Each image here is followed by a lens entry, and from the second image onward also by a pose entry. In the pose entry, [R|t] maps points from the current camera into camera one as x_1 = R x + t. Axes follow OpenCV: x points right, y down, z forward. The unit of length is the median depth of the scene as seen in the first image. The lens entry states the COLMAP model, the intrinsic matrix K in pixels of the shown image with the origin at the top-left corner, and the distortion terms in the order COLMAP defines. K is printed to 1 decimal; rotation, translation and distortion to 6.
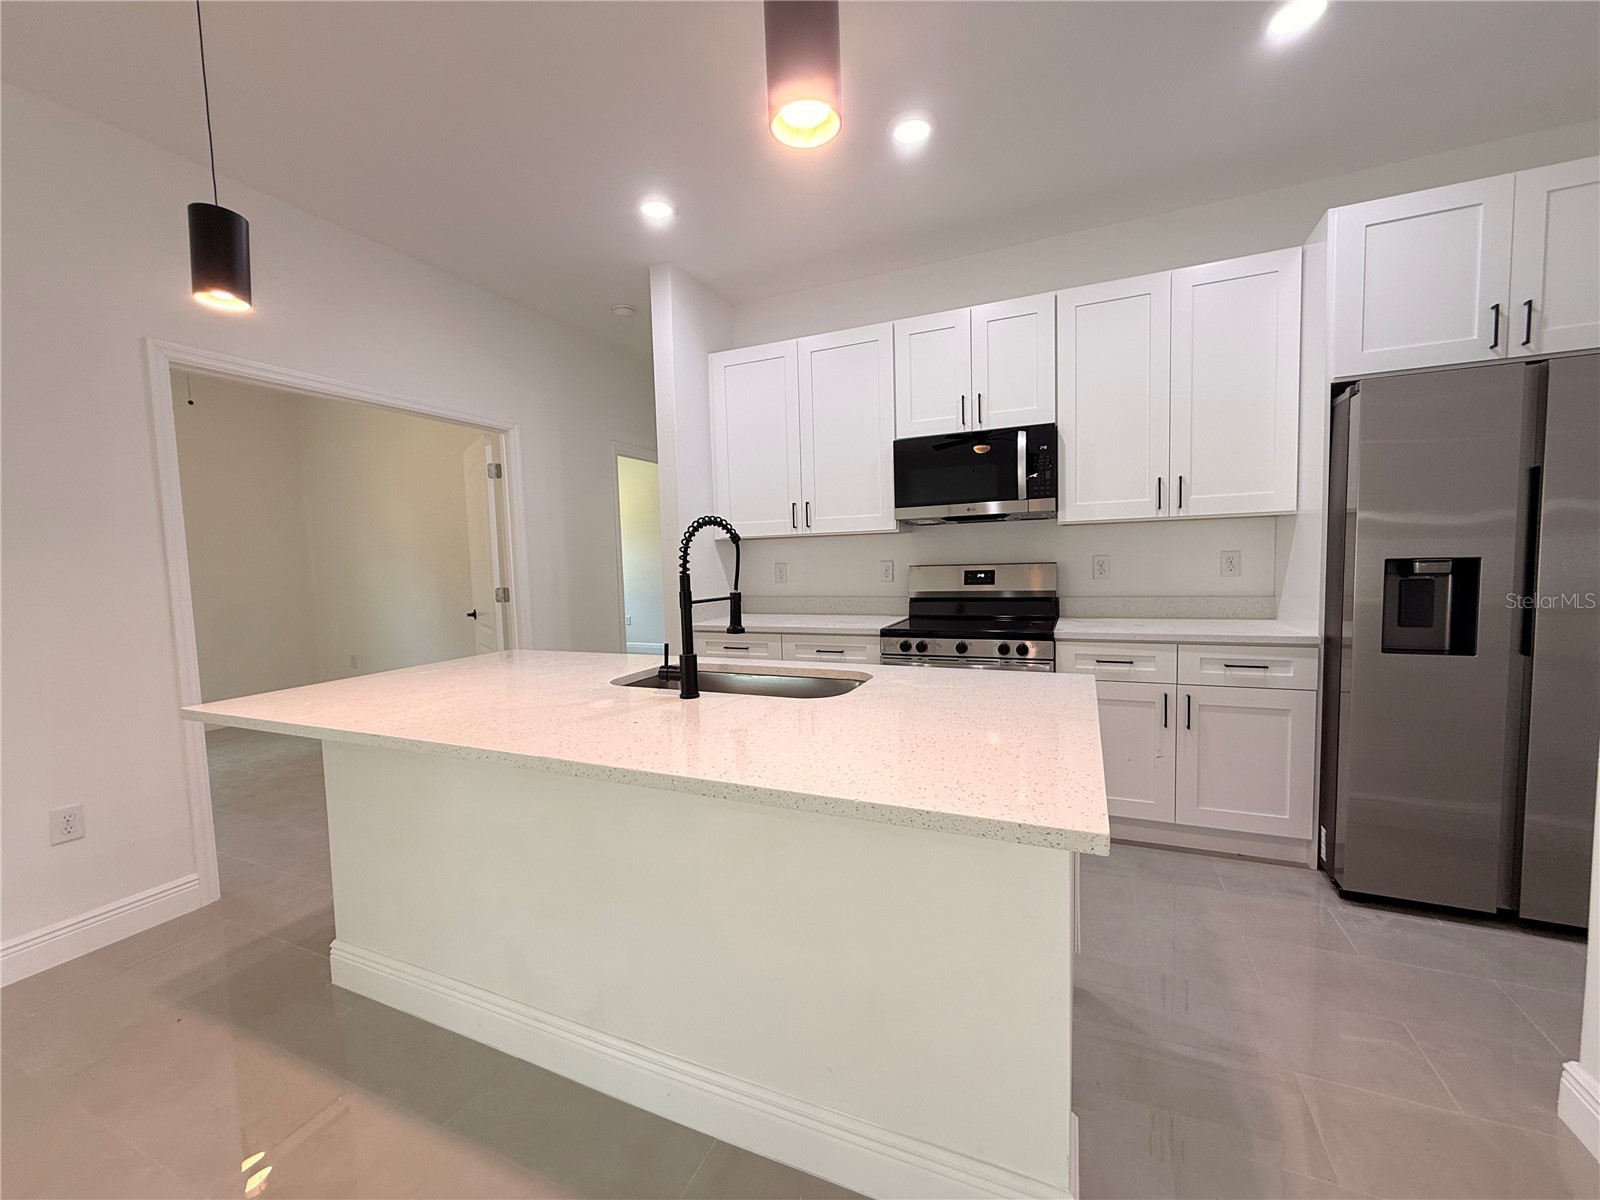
lens RADIAL K [[639.2, 0, 794.7], [0, 639.2, 601.5], [0, 0, 1]] dist [-0.001582, 0.000937]
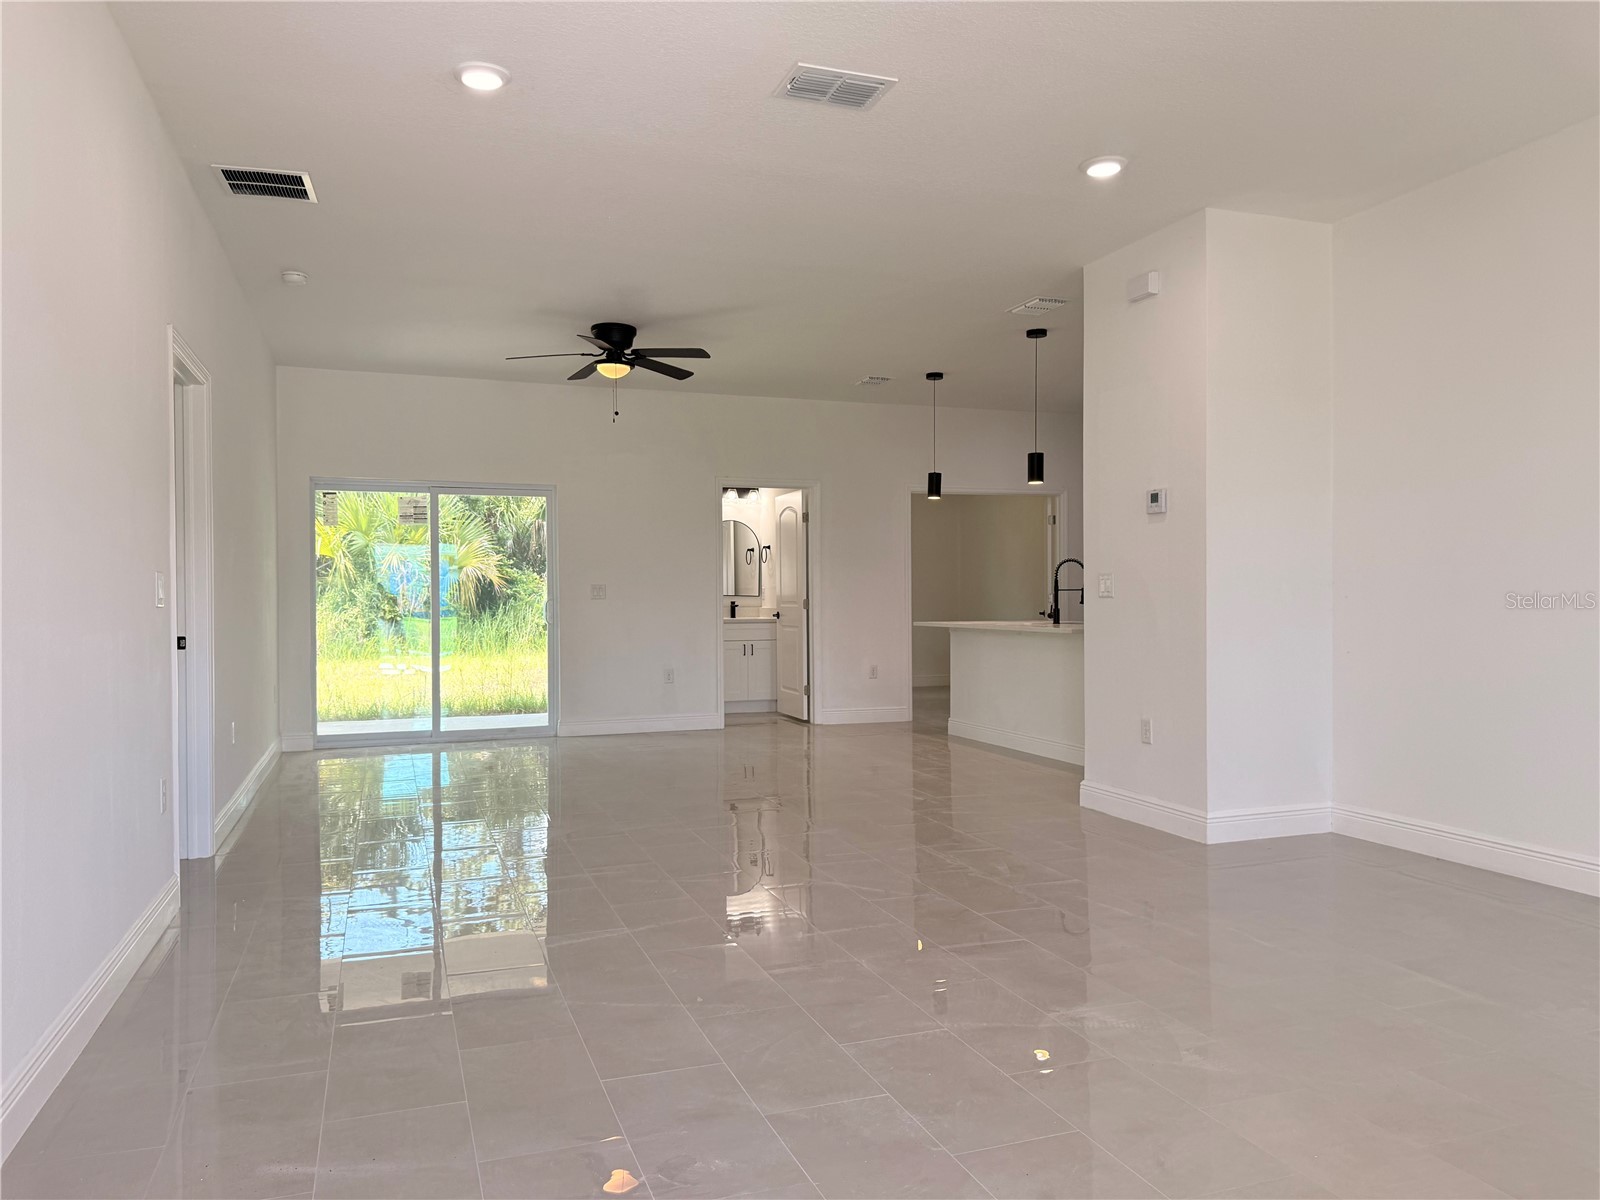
lens RADIAL K [[1127.2, 0, 803.9], [0, 1127.2, 608.7], [0, 0, 1]] dist [0.045401, -0.003028]
pose [[0.699545, 0.032621, -0.713843, 1.619177], [-0.063028, 0.997881, -0.016165, 0.146528], [0.711803, 0.056301, 0.700119, -2.027805]]
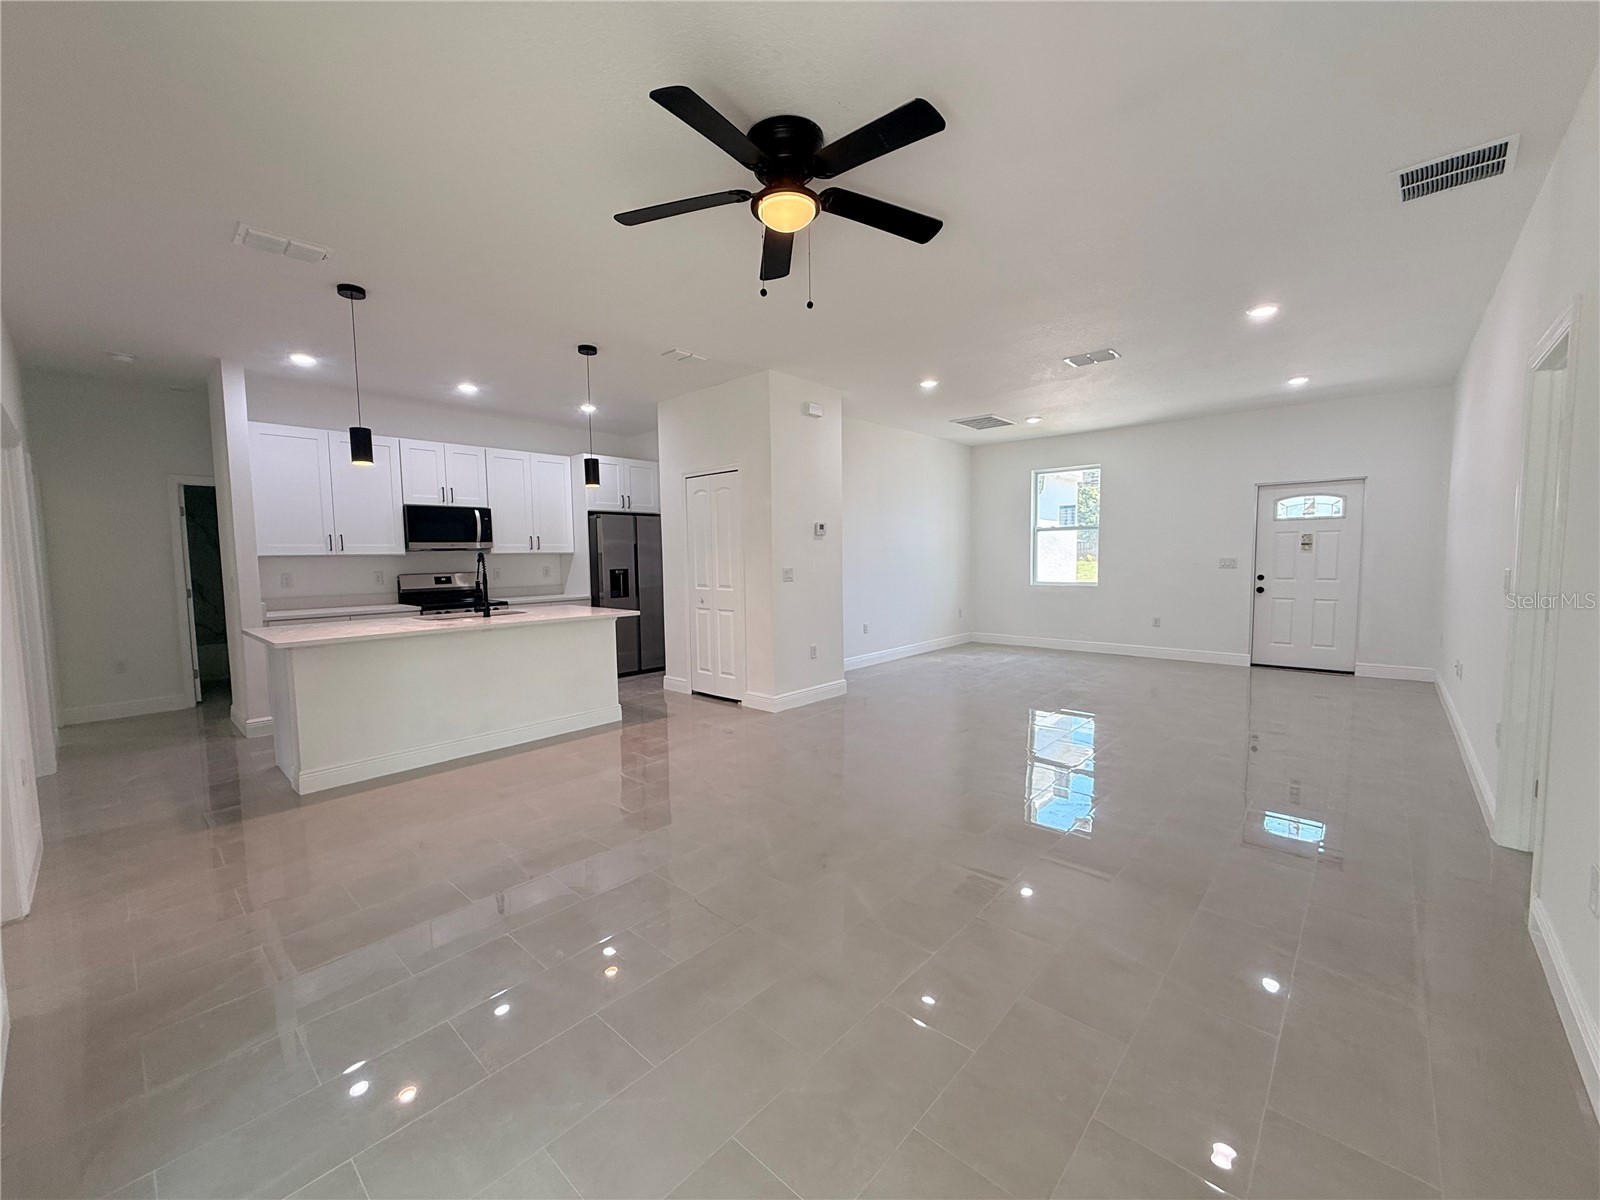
lens RADIAL K [[639.2, 0, 799.5], [0, 639.2, 600.7], [0, 0, 1]] dist [-0.001582, 0.000937]
pose [[0.306896, -0.042782, 0.950781, -1.518963], [0.072038, 0.997168, 0.021616, 0.073699], [-0.949013, 0.061858, 0.309109, -0.739103]]
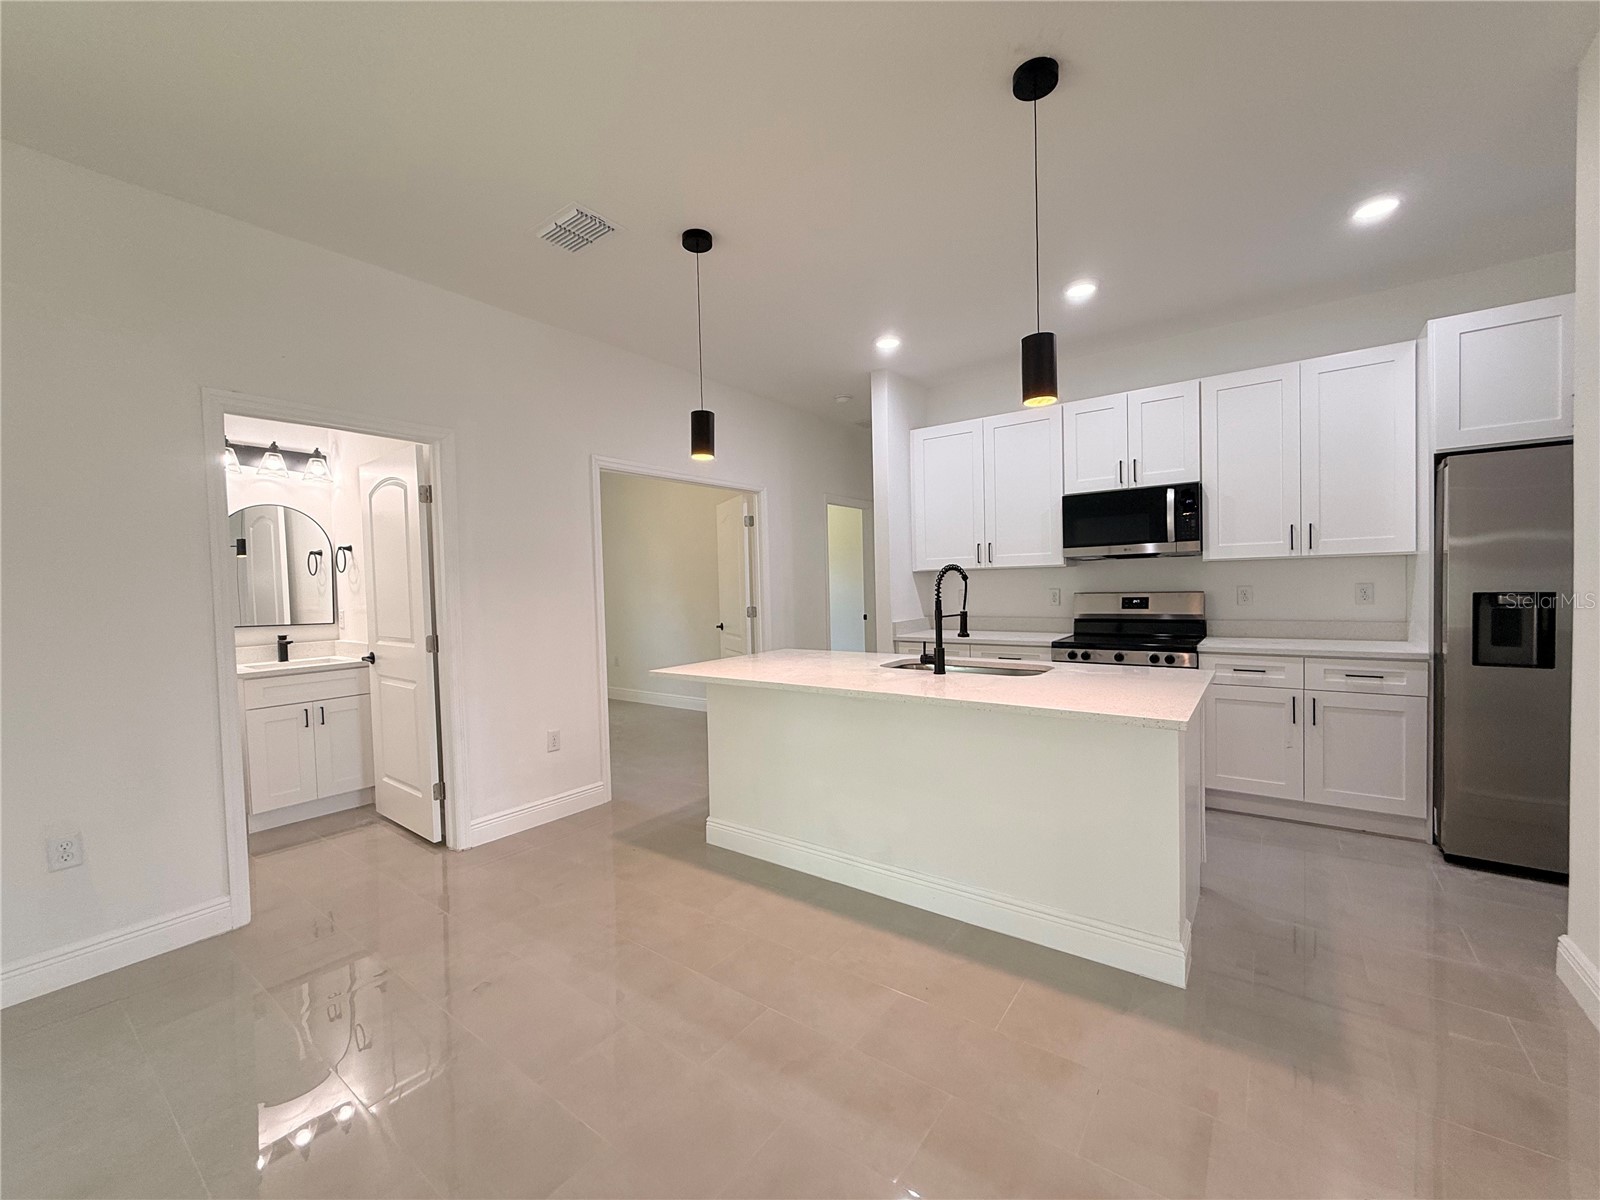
lens RADIAL K [[639.2, 0, 796.9], [0, 639.2, 602.6], [0, 0, 1]] dist [-0.001582, 0.000937]
pose [[0.976519, 0.010627, -0.215170, -0.107923], [-0.017677, 0.999367, -0.030863, 0.014587], [0.214706, 0.033942, 0.976089, -0.446138]]
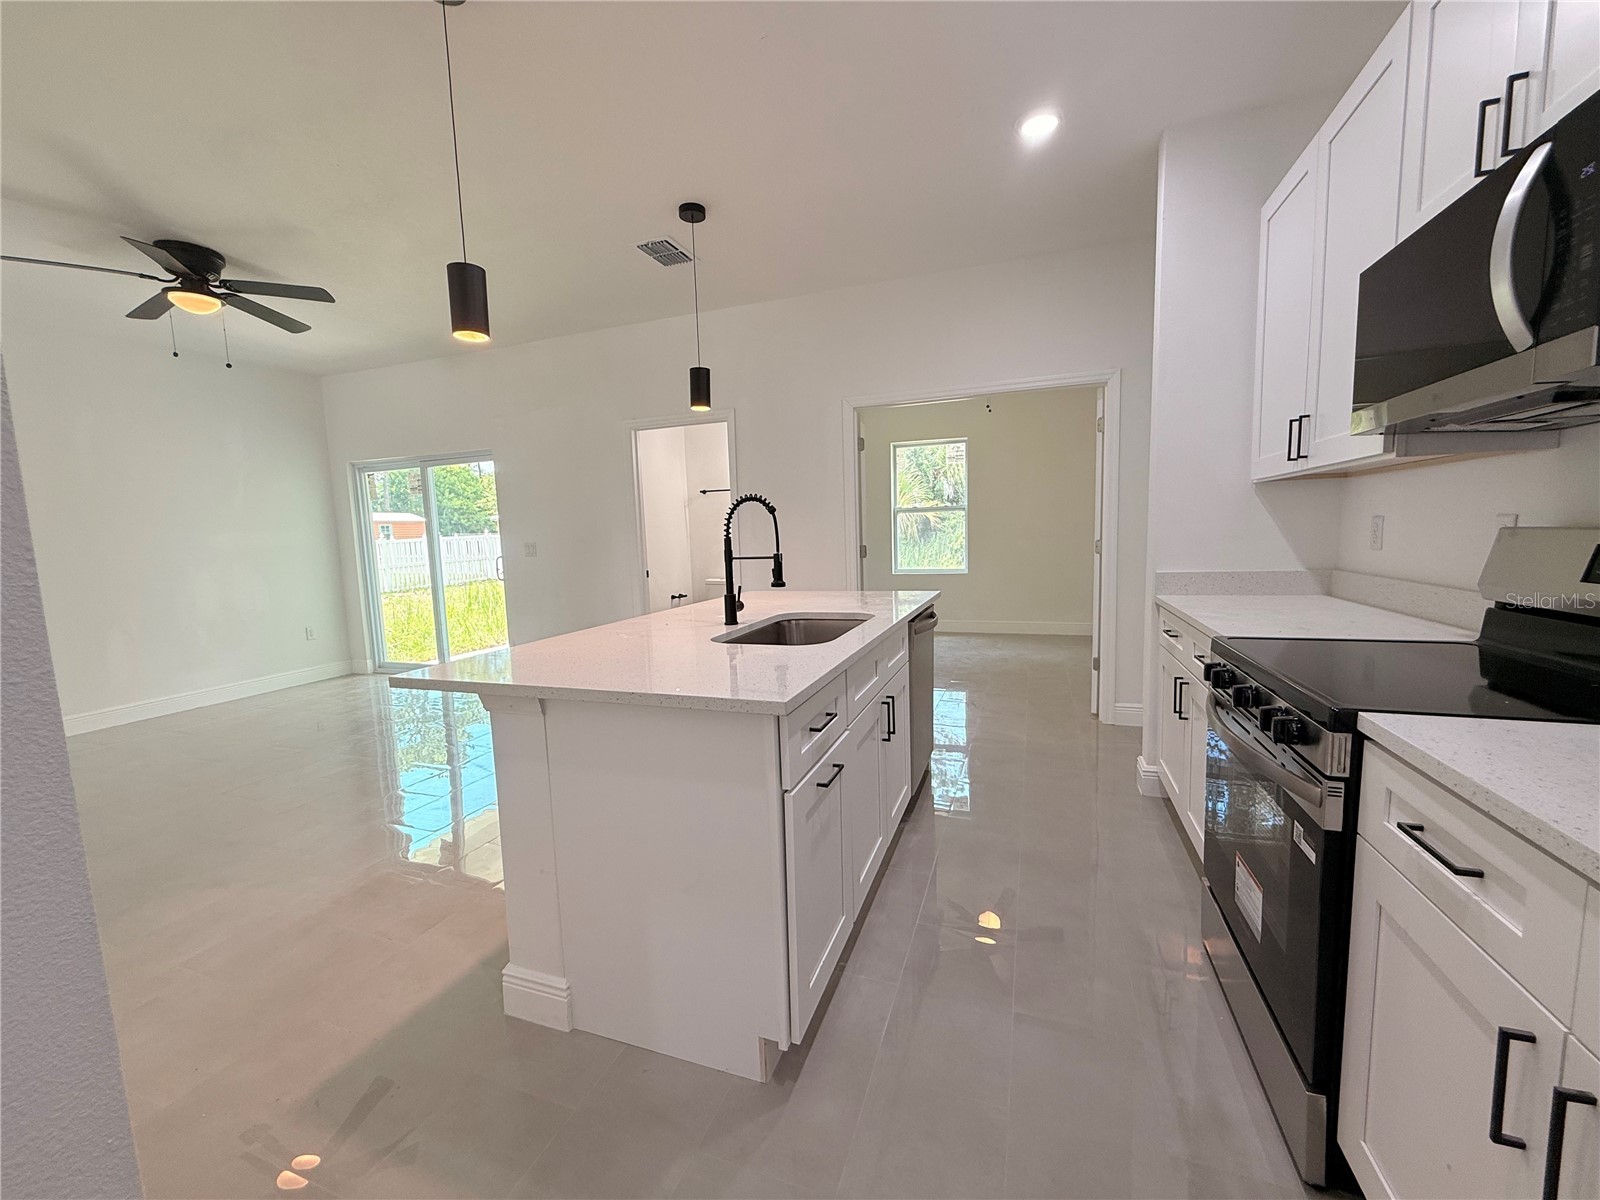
lens RADIAL K [[639.2, 0, 801.4], [0, 639.2, 600.7], [0, 0, 1]] dist [-0.001582, 0.000937]
pose [[0.085622, 0.133340, -0.987365, 0.778835], [-0.039865, 0.990669, 0.130329, -0.058999], [0.995530, 0.028202, 0.090138, 0.644982]]
